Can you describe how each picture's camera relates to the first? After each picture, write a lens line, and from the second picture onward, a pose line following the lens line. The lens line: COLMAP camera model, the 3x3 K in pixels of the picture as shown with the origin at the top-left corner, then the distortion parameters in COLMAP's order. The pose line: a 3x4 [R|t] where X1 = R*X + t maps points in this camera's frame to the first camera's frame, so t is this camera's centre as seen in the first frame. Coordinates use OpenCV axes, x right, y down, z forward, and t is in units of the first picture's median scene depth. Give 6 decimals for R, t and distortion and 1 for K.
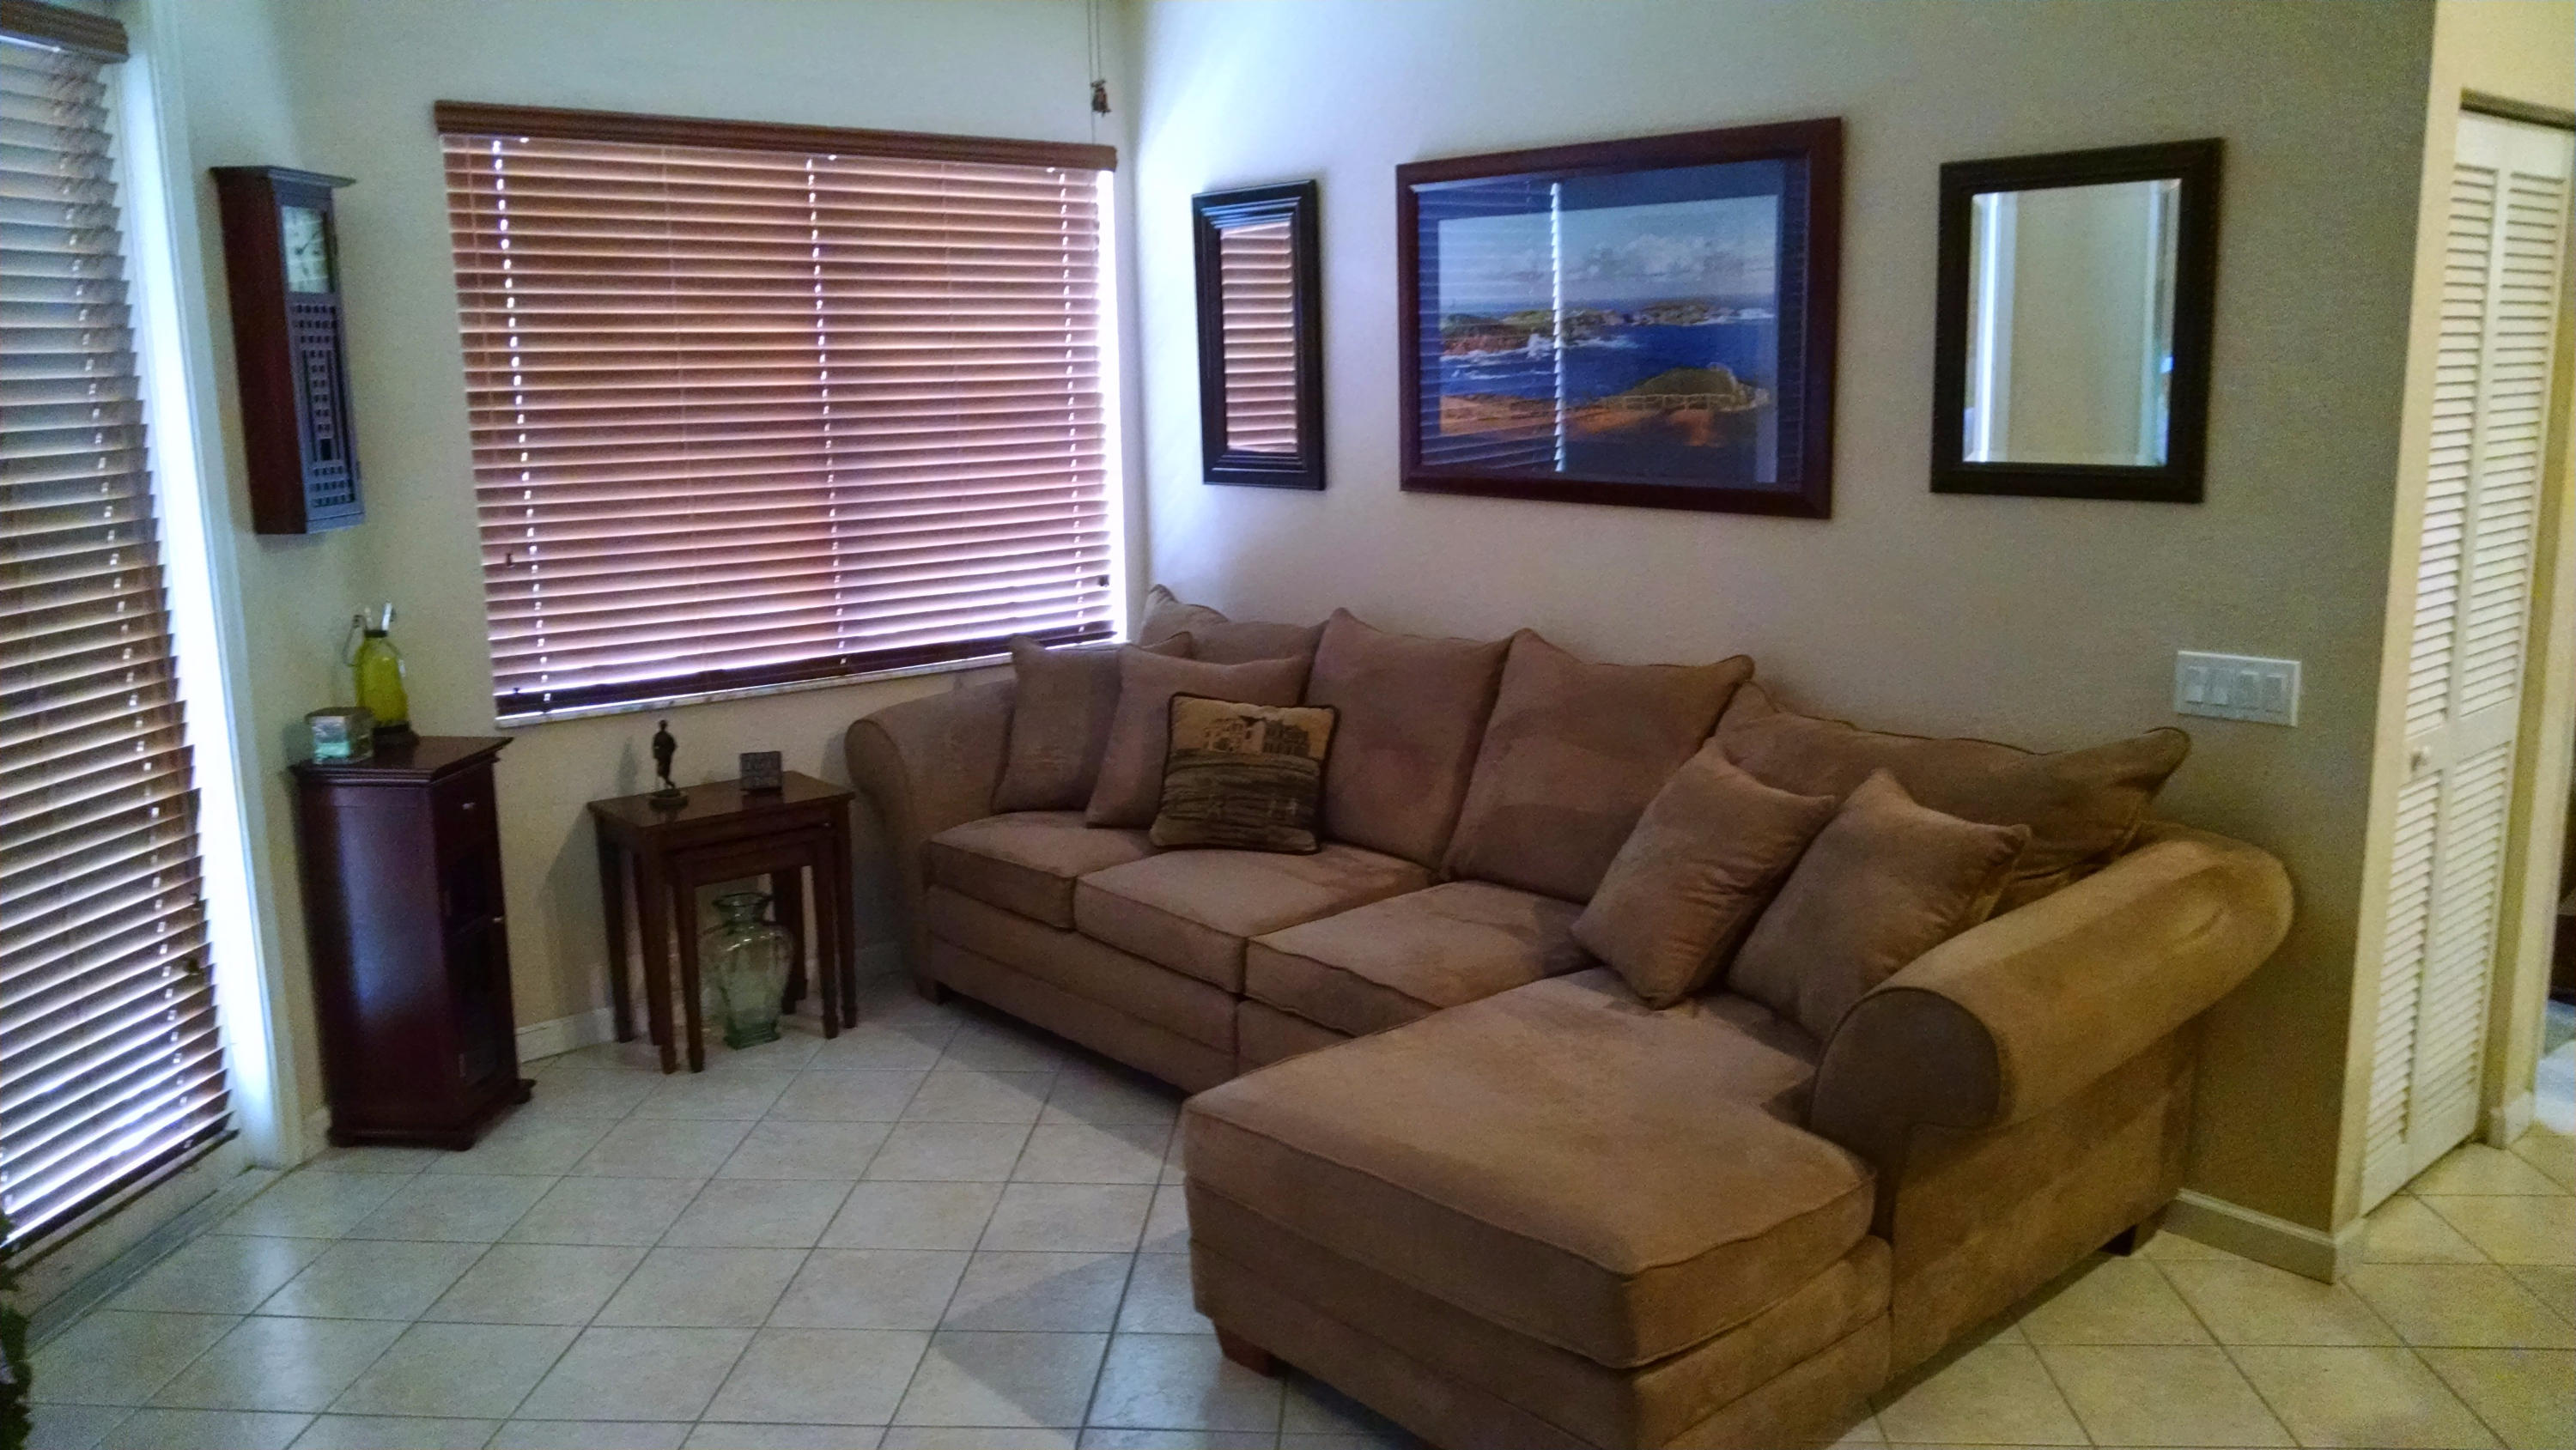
lens RADIAL K [[1957.0, 0, 1287.5], [0, 1957.0, 724.6], [0, 0, 1]] dist [-0.006873, -0.004704]
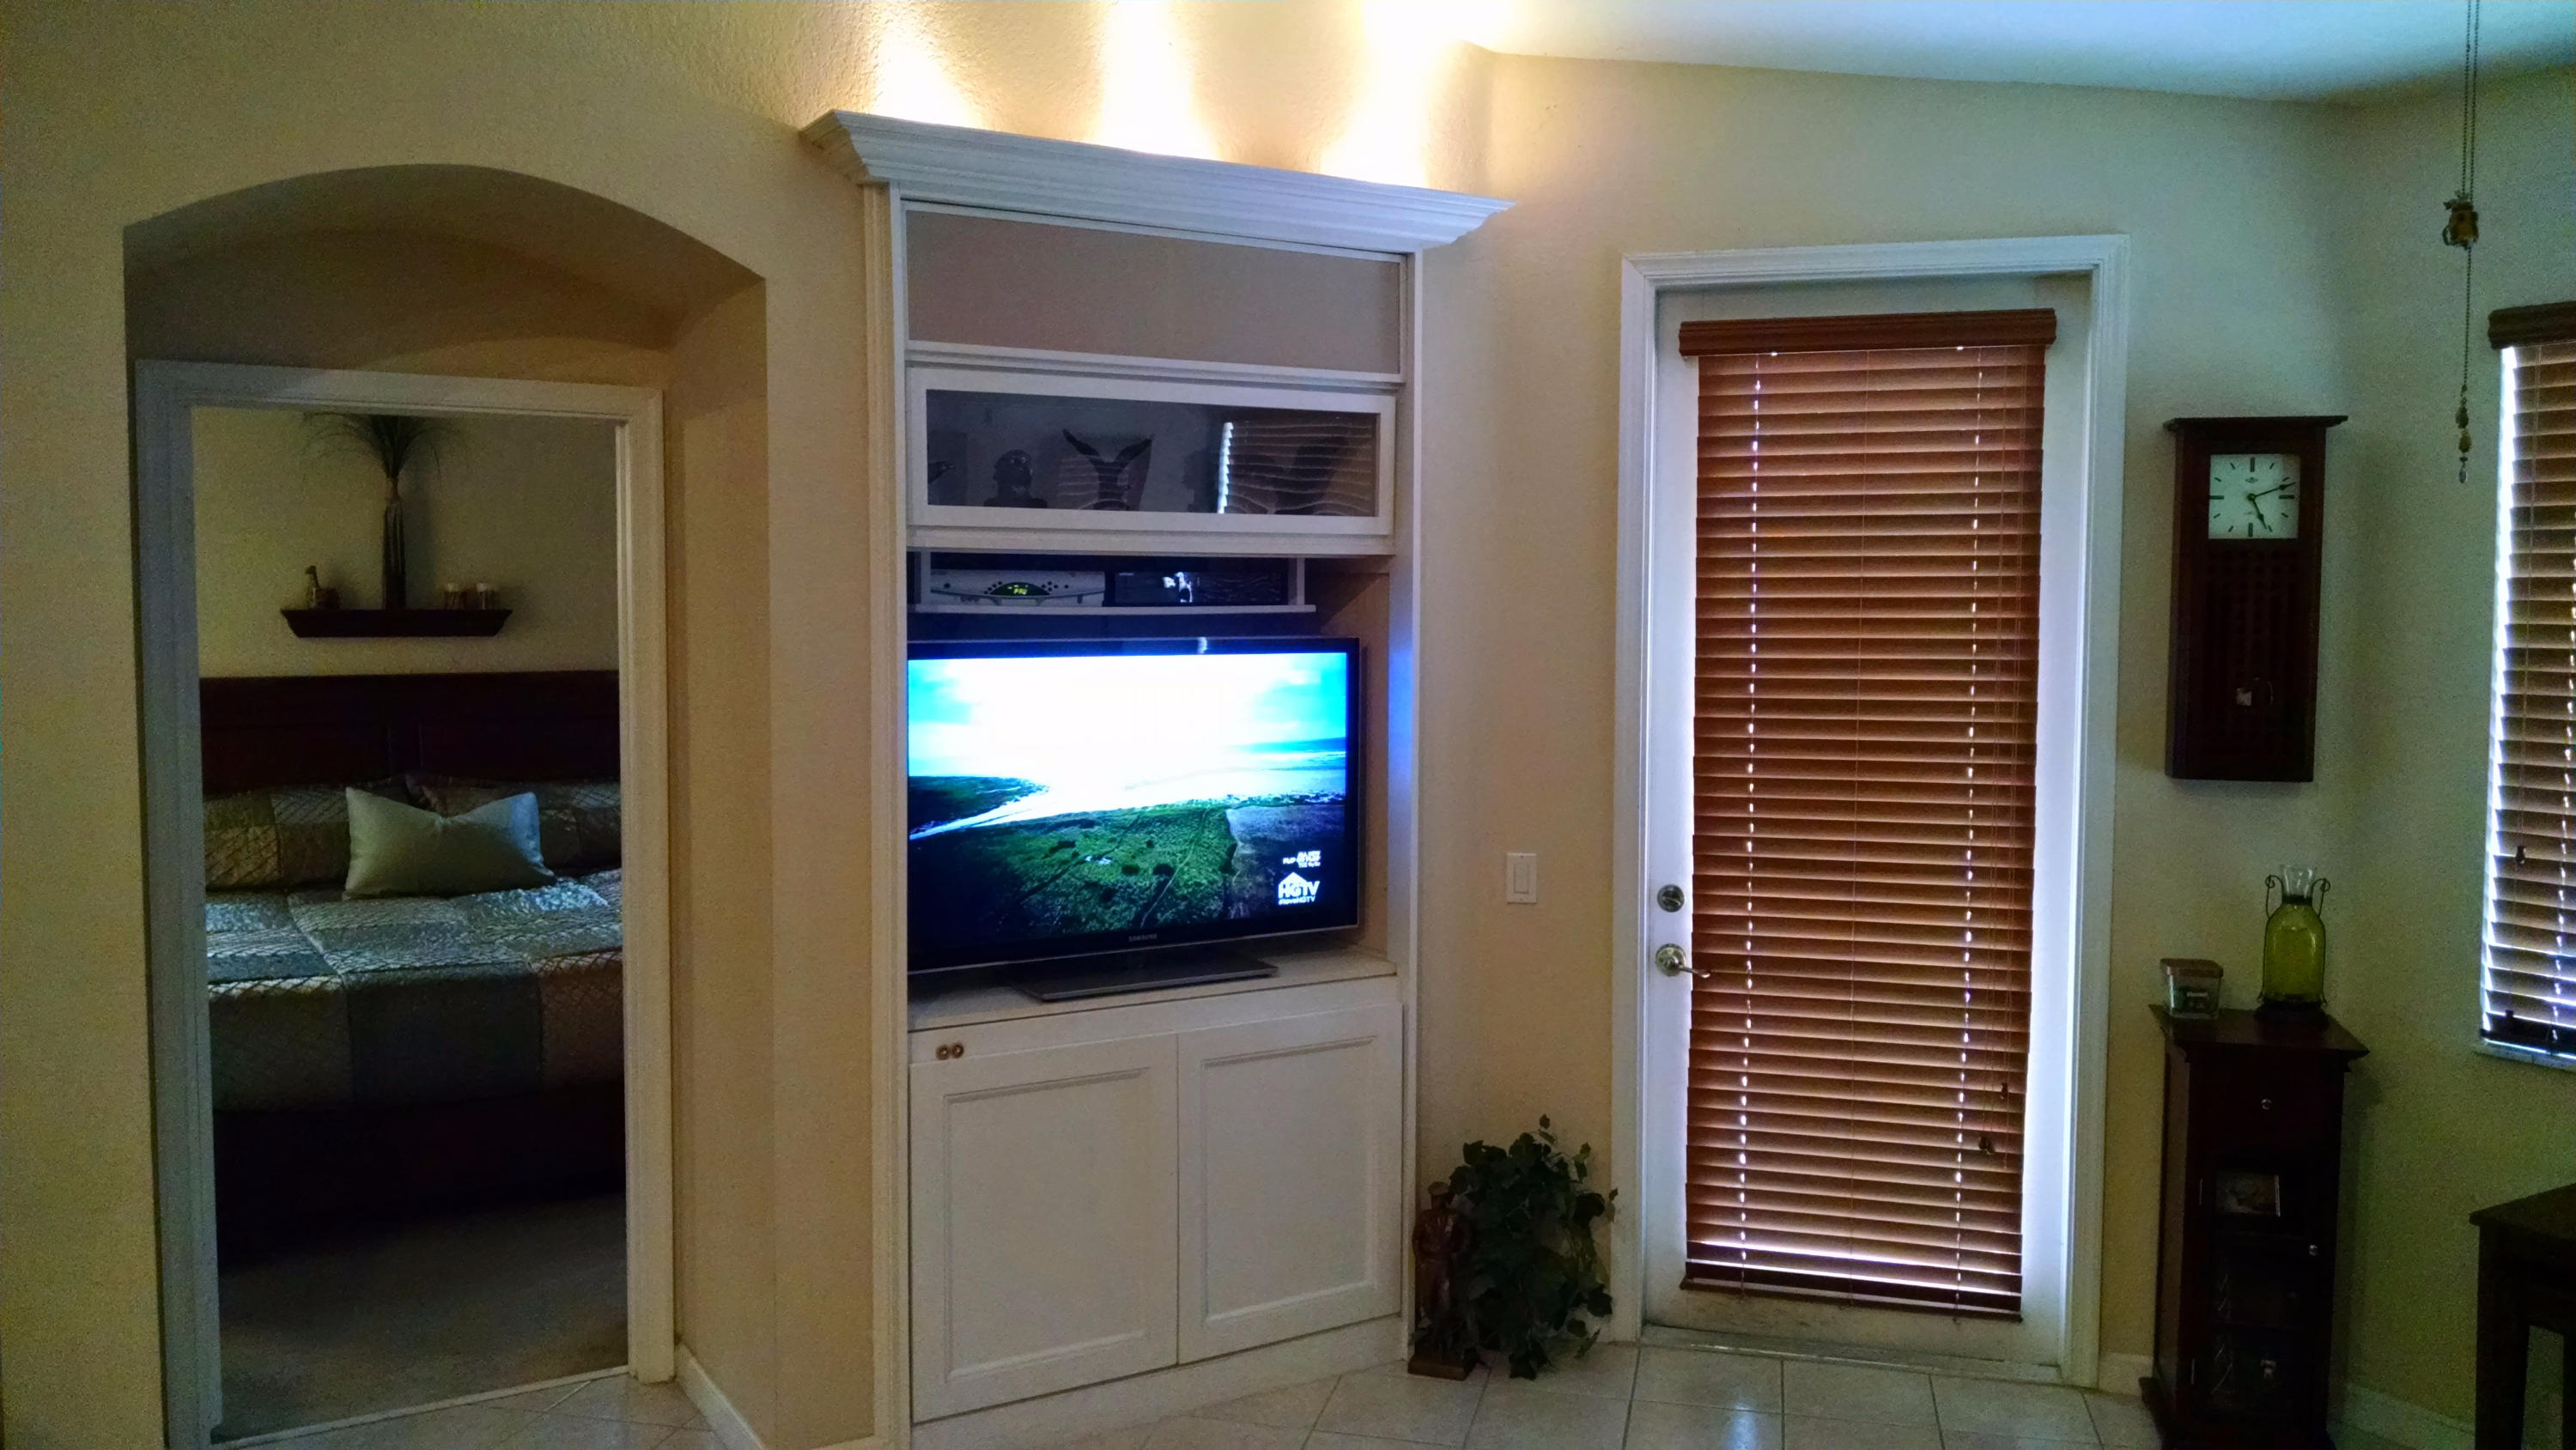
lens RADIAL K [[1957.0, 0, 1287.2], [0, 1957.0, 724.9], [0, 0, 1]] dist [-0.006873, -0.004704]
pose [[-0.184840, 0.080100, -0.979499, 0.458633], [-0.180886, 0.976872, 0.114020, -0.129120], [0.965979, 0.198253, -0.166076, 0.597245]]
